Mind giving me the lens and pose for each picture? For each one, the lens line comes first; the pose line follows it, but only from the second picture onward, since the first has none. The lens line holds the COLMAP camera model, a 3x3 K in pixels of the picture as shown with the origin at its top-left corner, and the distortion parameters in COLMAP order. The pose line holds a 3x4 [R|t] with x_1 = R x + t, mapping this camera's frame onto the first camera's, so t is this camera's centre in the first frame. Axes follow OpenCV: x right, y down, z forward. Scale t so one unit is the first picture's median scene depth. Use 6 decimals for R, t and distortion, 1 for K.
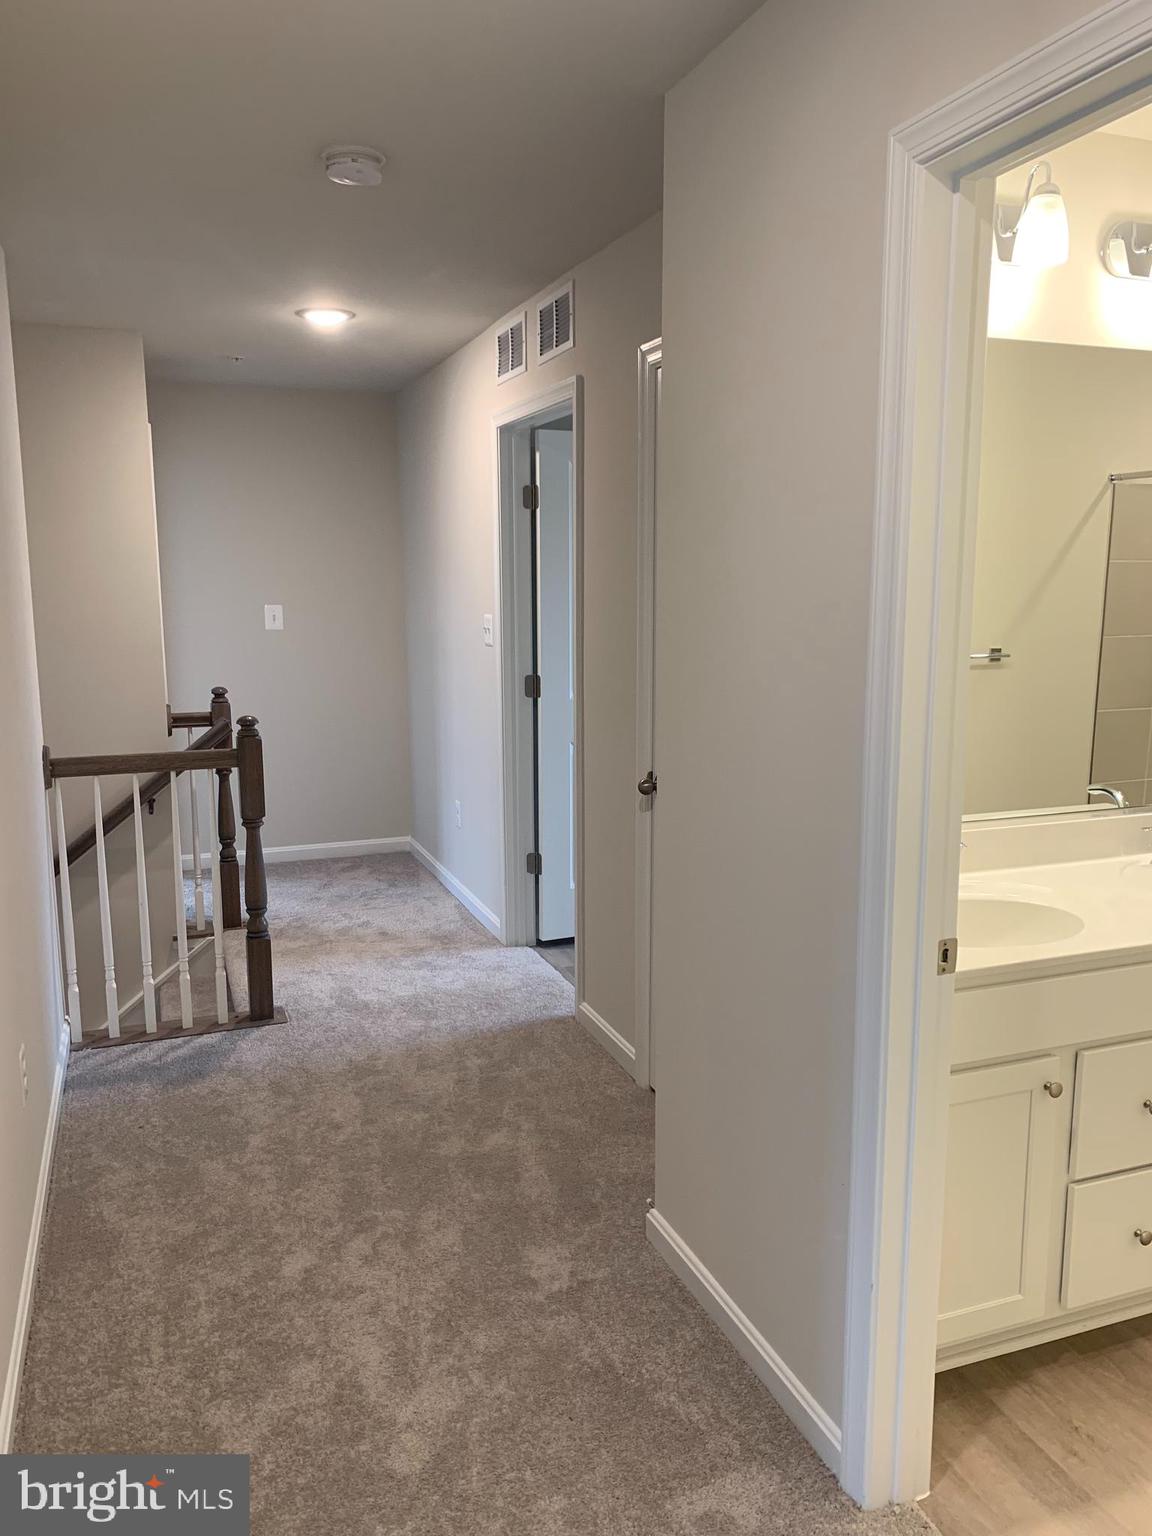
lens RADIAL K [[1176.9, 0, 601.7], [0, 1176.9, 772.4], [0, 0, 1]] dist [0.056367, -0.059626]
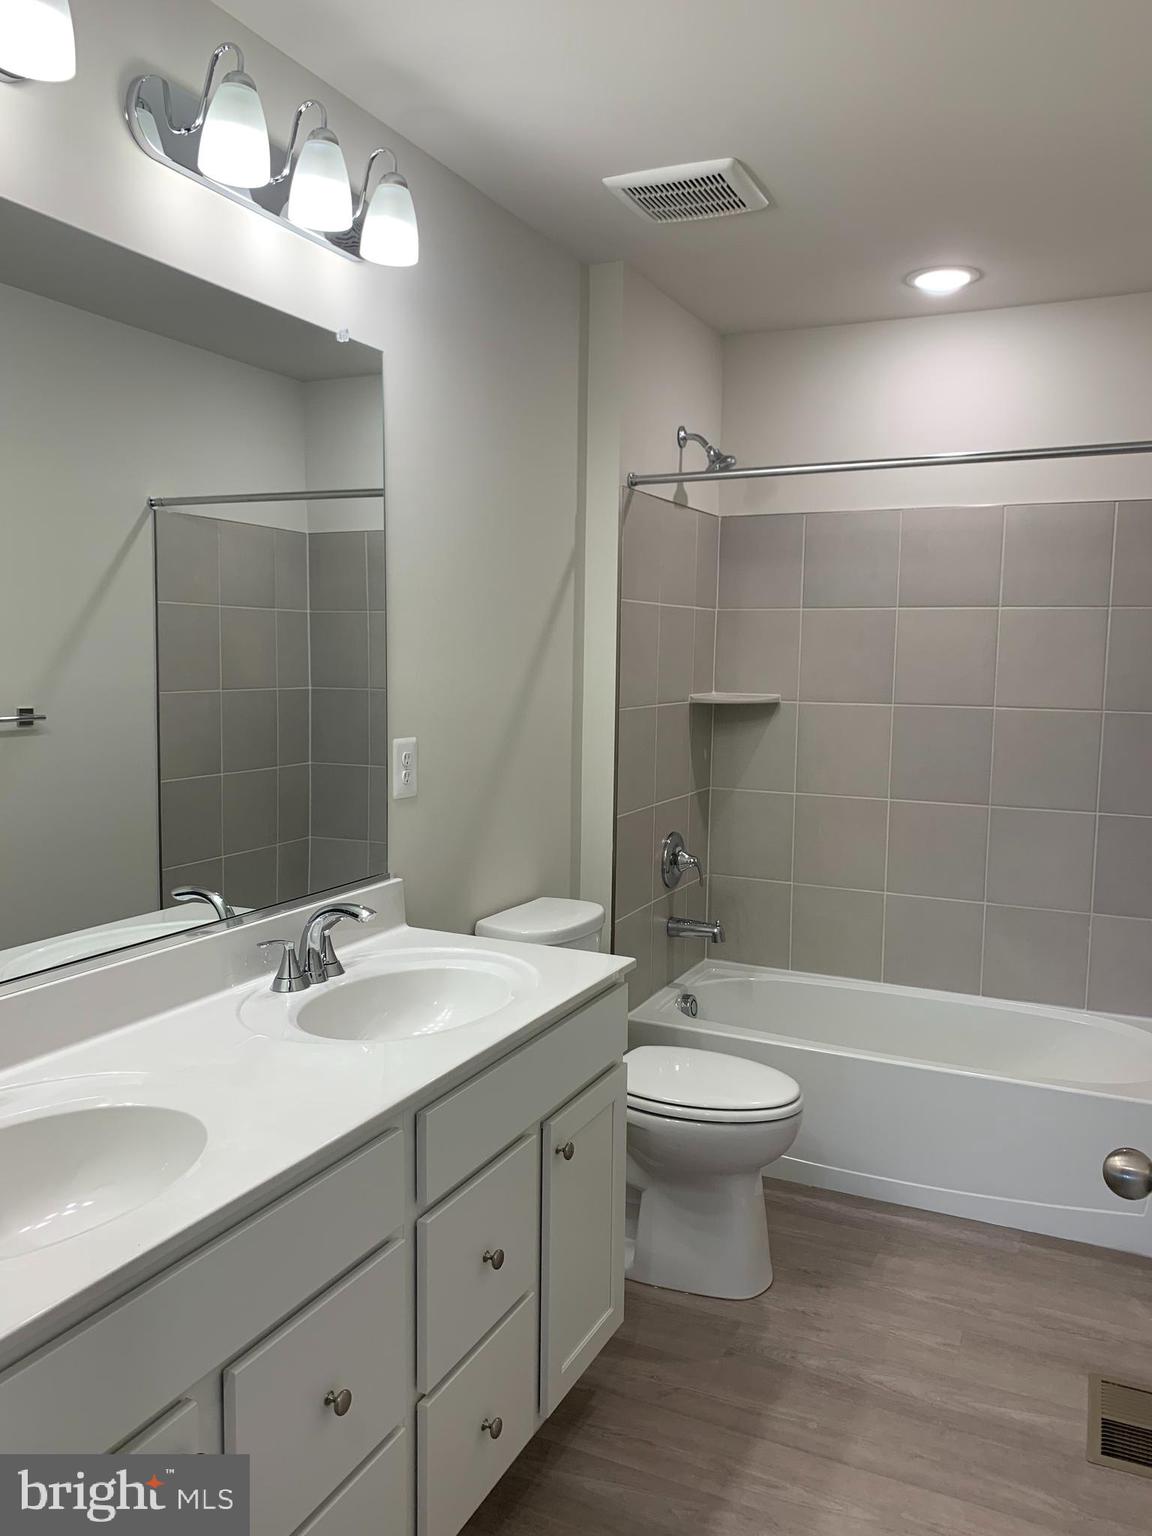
lens RADIAL K [[1176.9, 0, 601.7], [0, 1176.9, 772.4], [0, 0, 1]] dist [0.056367, -0.059626]
pose [[0.718794, -0.064741, 0.692202, 0.071470], [0.100527, 0.994870, -0.011341, -0.019160], [-0.687917, 0.077737, 0.721615, 0.208420]]
